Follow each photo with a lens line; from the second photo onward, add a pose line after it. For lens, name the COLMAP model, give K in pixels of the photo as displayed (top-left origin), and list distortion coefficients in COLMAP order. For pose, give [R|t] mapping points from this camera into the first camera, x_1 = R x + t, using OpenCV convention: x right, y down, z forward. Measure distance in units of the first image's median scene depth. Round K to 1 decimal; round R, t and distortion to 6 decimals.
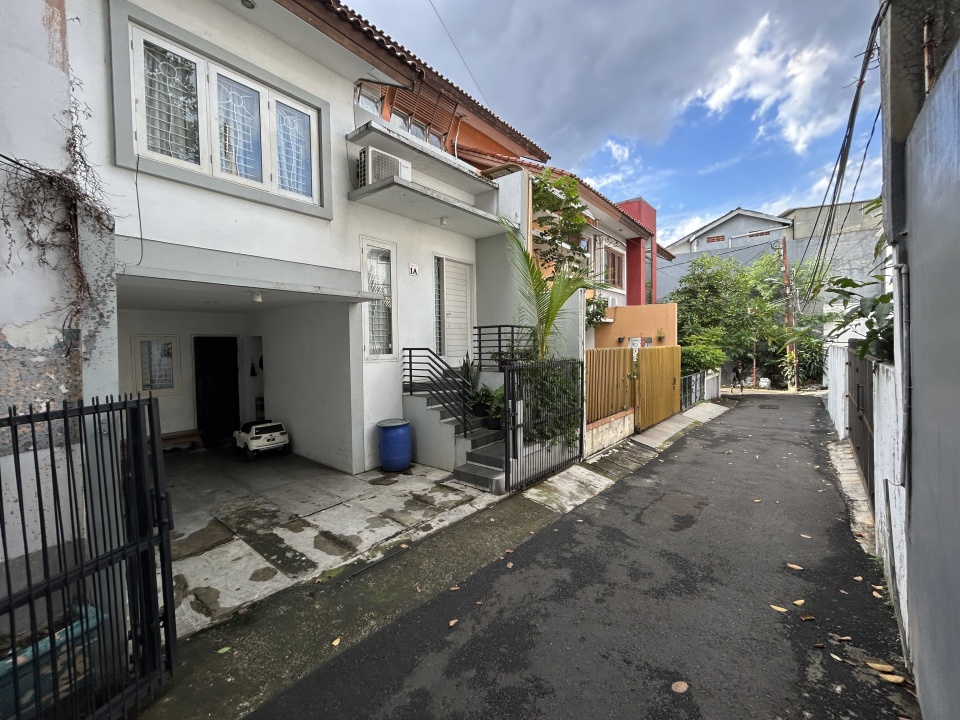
lens RADIAL K [[388.8, 0, 480.0], [0, 388.8, 360.0], [0, 0, 1]] dist [-0.001197, -0.000572]
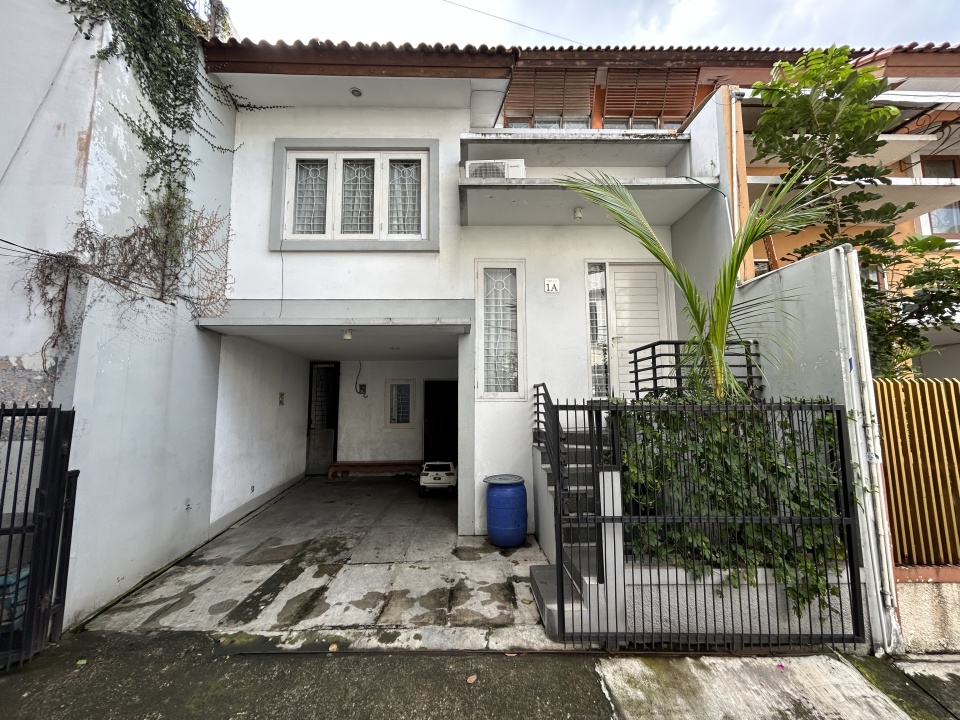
lens RADIAL K [[390.3, 0, 480.0], [0, 390.3, 360.0], [0, 0, 1]] dist [0.001954, 0.000317]
pose [[0.650210, -0.070971, -0.756433, 0.429996], [-0.031751, 0.992219, -0.120386, 0.022886], [0.759091, 0.102294, 0.642897, 0.525285]]
